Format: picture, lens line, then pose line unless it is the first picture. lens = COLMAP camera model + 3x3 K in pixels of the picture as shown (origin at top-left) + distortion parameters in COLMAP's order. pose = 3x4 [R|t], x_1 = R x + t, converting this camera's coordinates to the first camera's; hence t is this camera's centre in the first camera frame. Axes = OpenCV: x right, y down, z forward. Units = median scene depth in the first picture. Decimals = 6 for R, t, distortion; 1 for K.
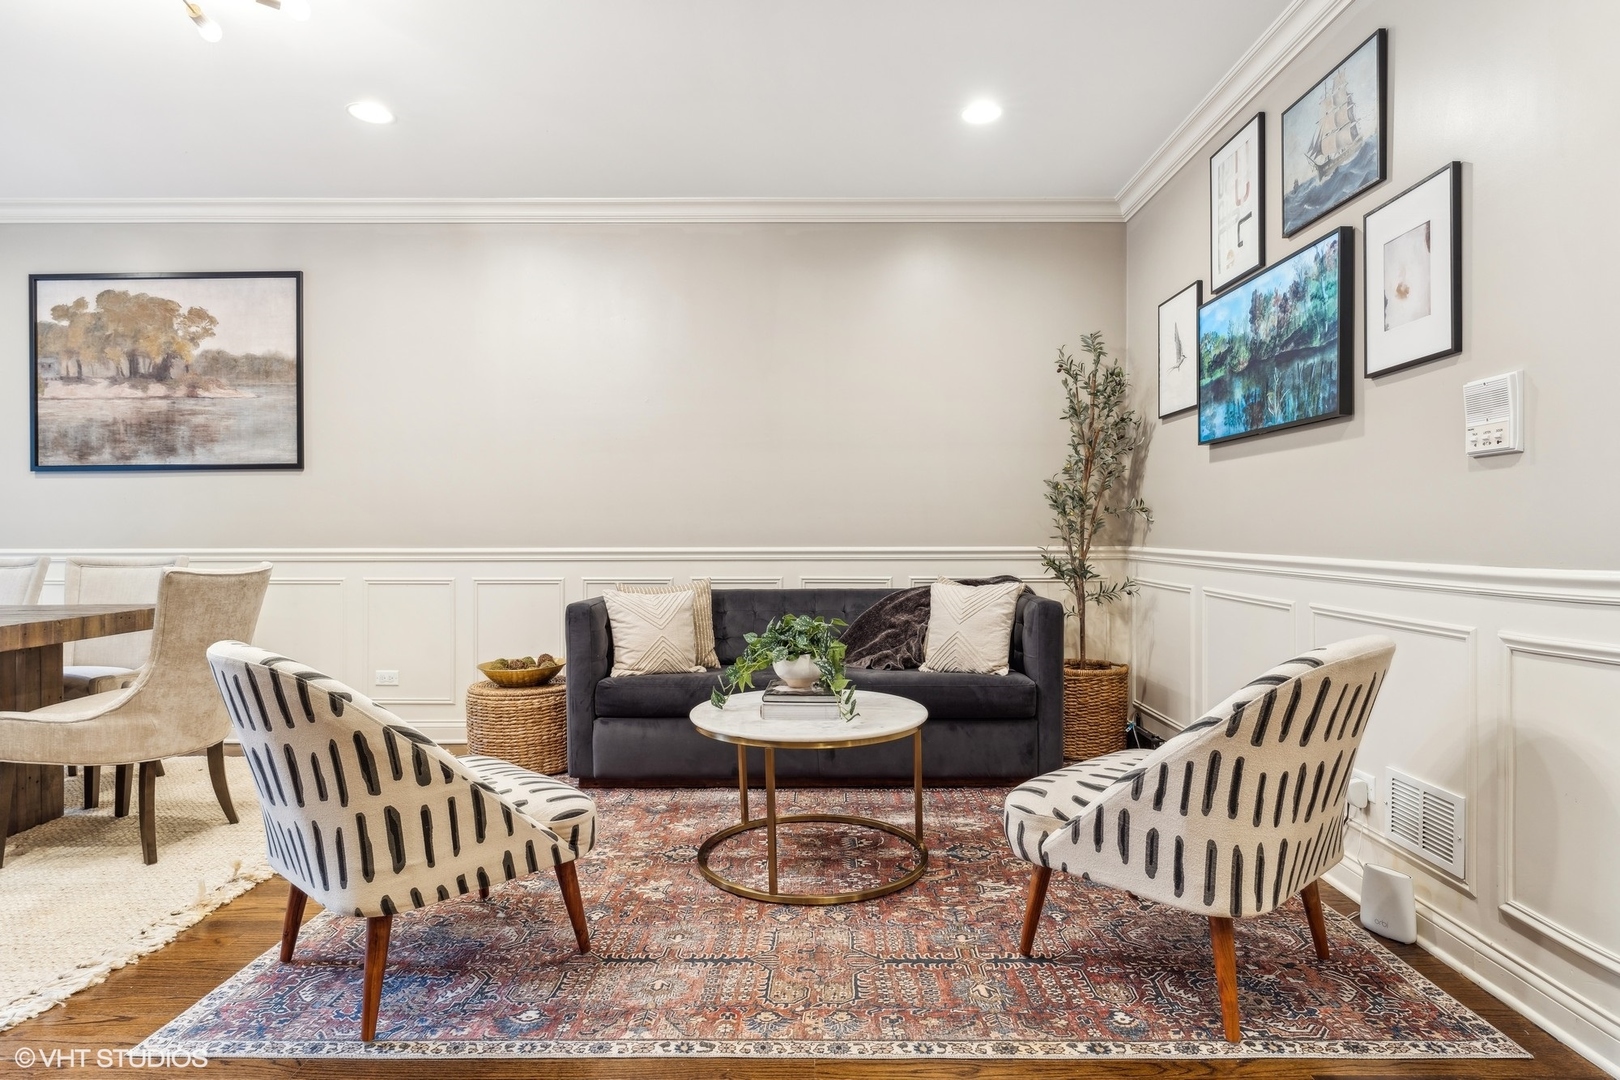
lens RADIAL K [[891.4, 0, 806.0], [0, 891.4, 535.6], [0, 0, 1]] dist [0.000406, -0.000570]
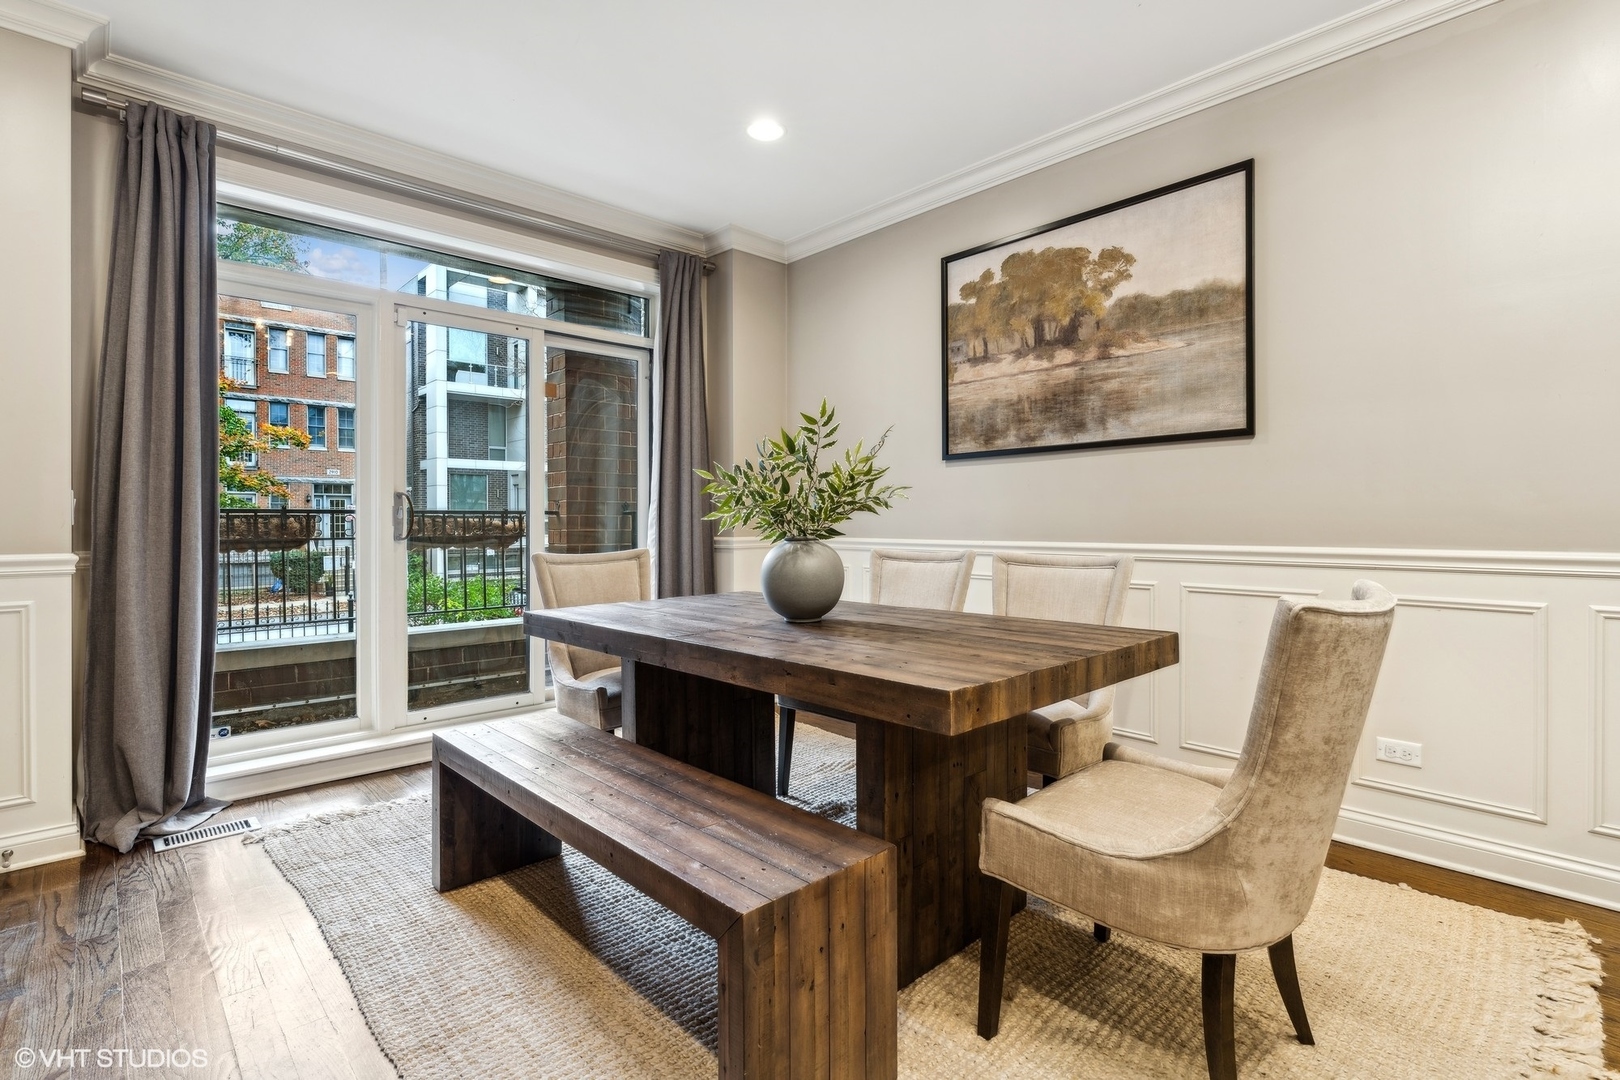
lens RADIAL K [[746.3, 0, 810.0], [0, 746.3, 540.0], [0, 0, 1]] dist [-0.000688, -0.000025]
pose [[0.695057, 0.017927, -0.718731, -0.380617], [-0.002550, 0.999744, 0.022470, -0.003248], [0.718950, -0.013785, 0.694925, 0.326234]]
